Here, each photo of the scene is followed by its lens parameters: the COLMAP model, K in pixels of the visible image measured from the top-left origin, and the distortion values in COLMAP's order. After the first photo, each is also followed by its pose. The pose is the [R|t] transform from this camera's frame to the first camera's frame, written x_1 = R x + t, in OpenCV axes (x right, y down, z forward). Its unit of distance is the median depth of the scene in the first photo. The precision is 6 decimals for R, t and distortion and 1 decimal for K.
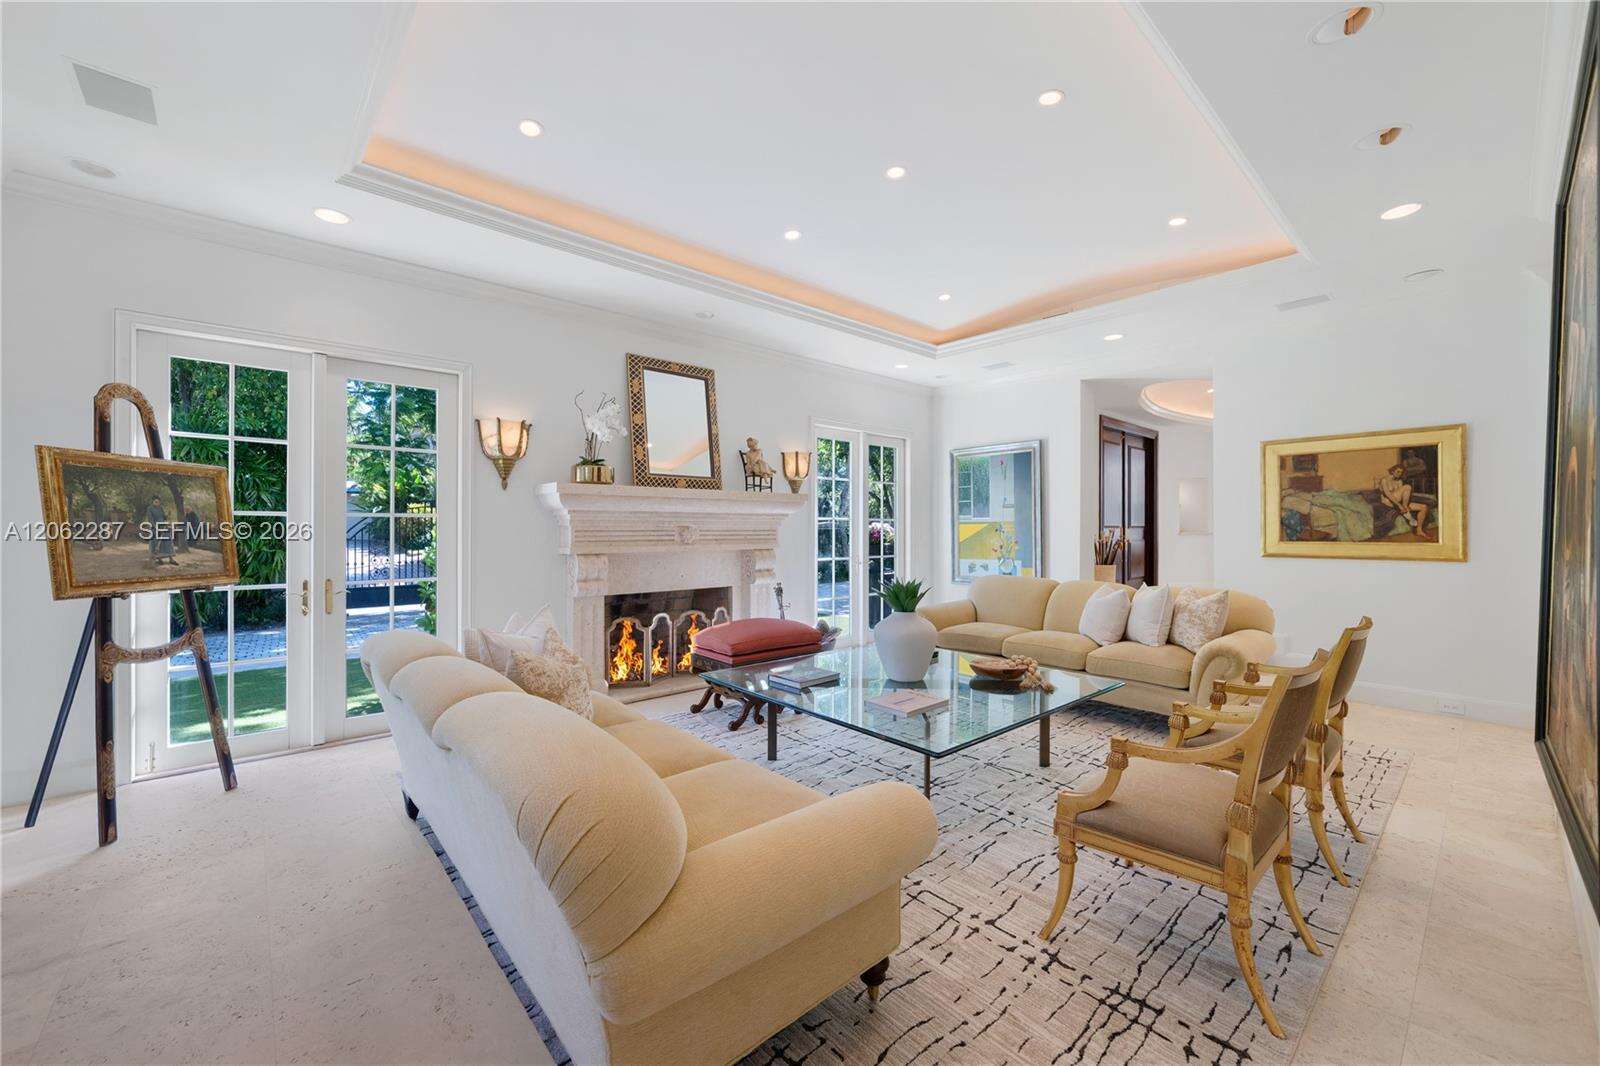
lens RADIAL K [[616.9, 0, 777.6], [0, 616.9, 516.2], [0, 0, 1]] dist [-0.000097, -0.000024]
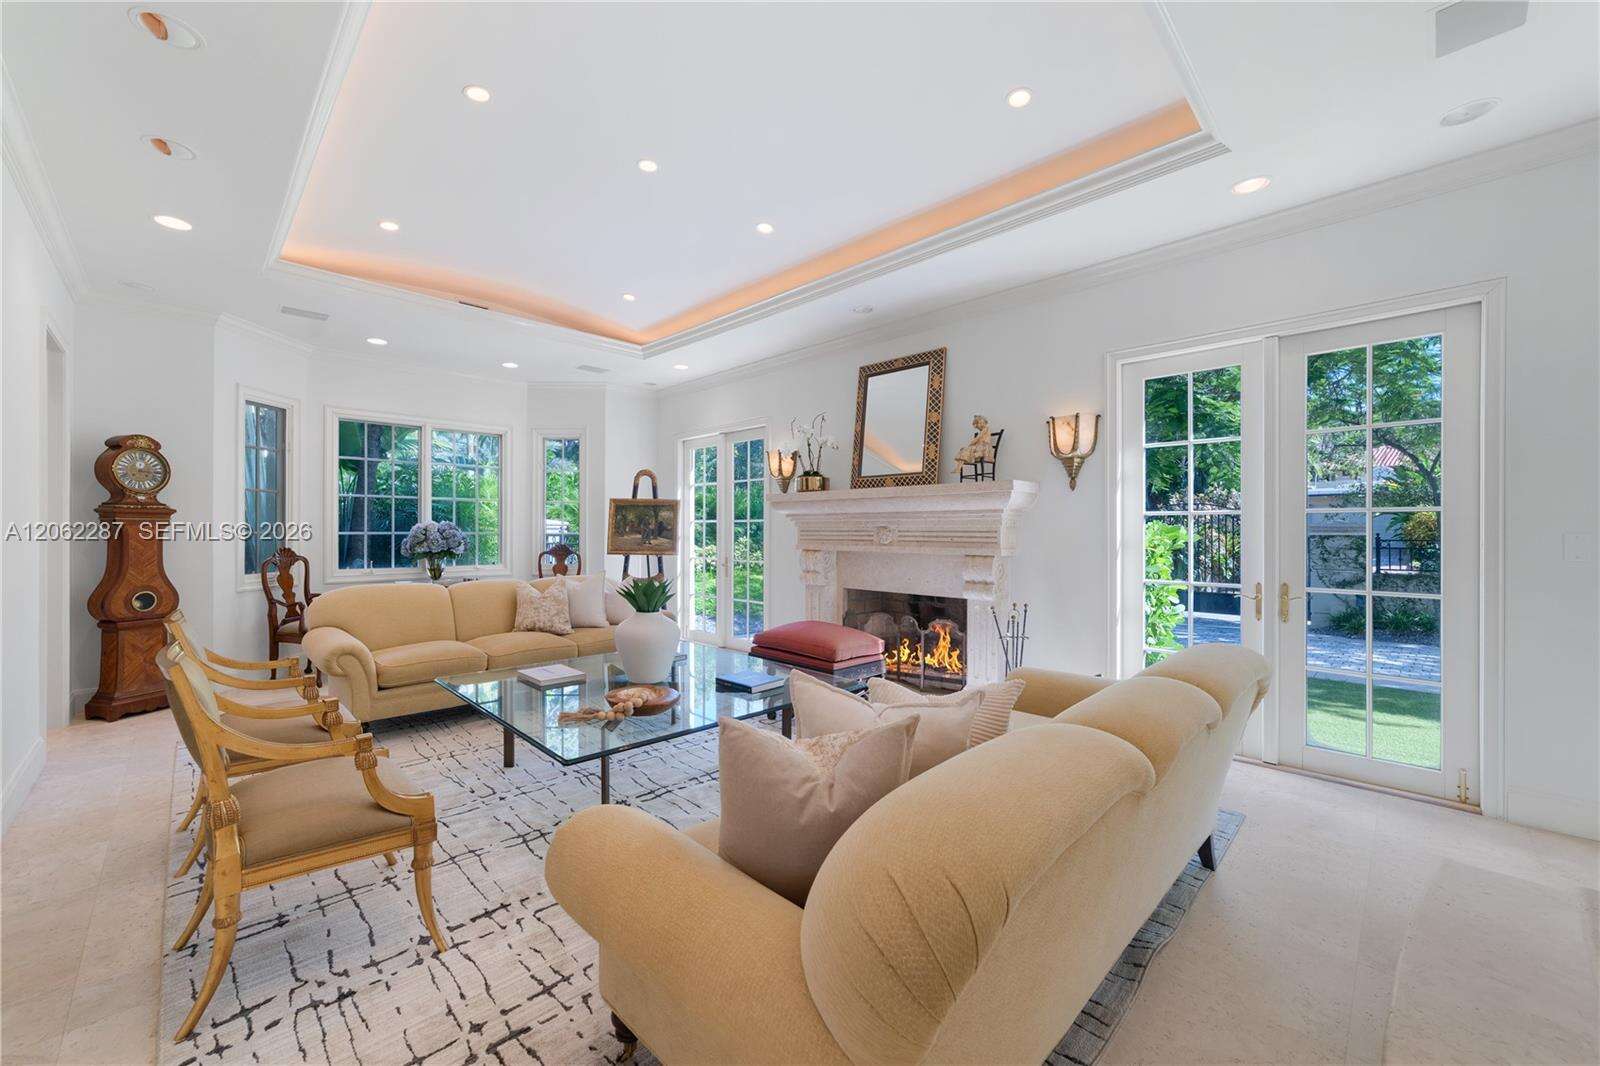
lens RADIAL K [[612.2, 0, 805.4], [0, 612.2, 537.5], [0, 0, 1]] dist [-0.001832, -0.000258]
pose [[0.109328, 0.004747, -0.993994, 1.034140], [0.010719, 0.999925, 0.005954, 0.034127], [0.993948, -0.011306, 0.109269, 0.990771]]
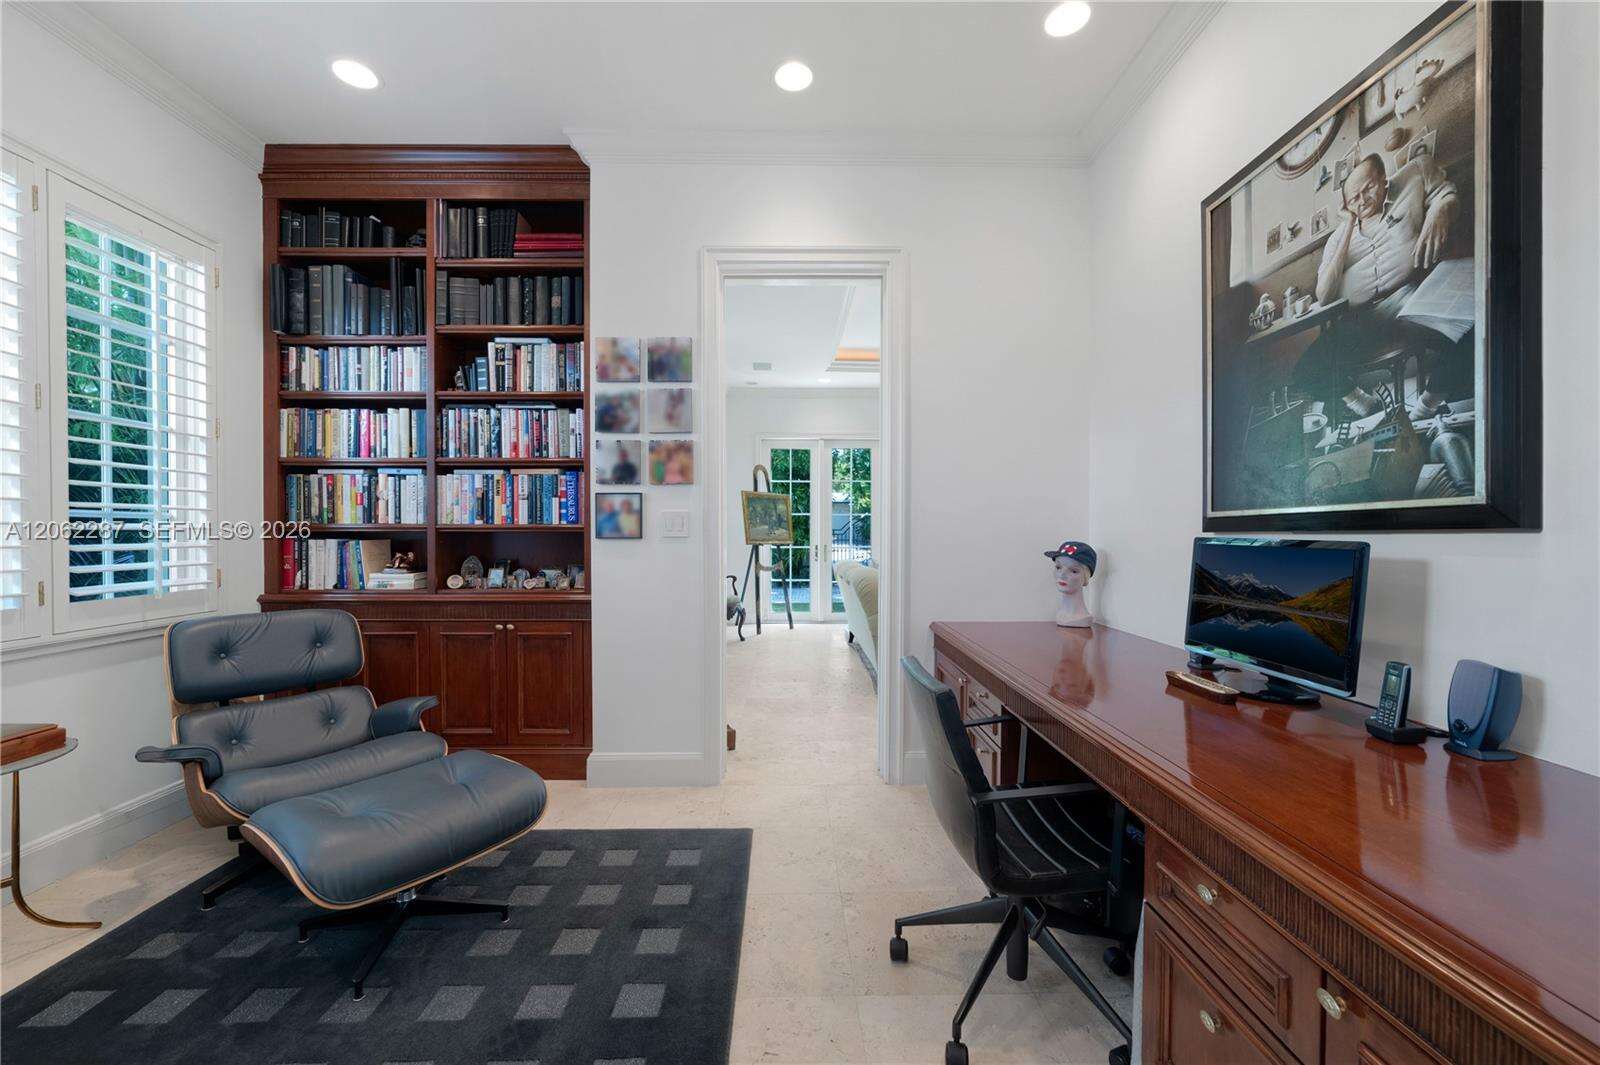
lens RADIAL K [[612.2, 0, 805.4], [0, 612.2, 537.0], [0, 0, 1]] dist [-0.001832, -0.000258]
pose [[0.758930, 0.005750, -0.651147, 0.597023], [0.008825, 0.999778, 0.019114, 0.034524], [0.651112, -0.020252, 0.758711, -0.650303]]
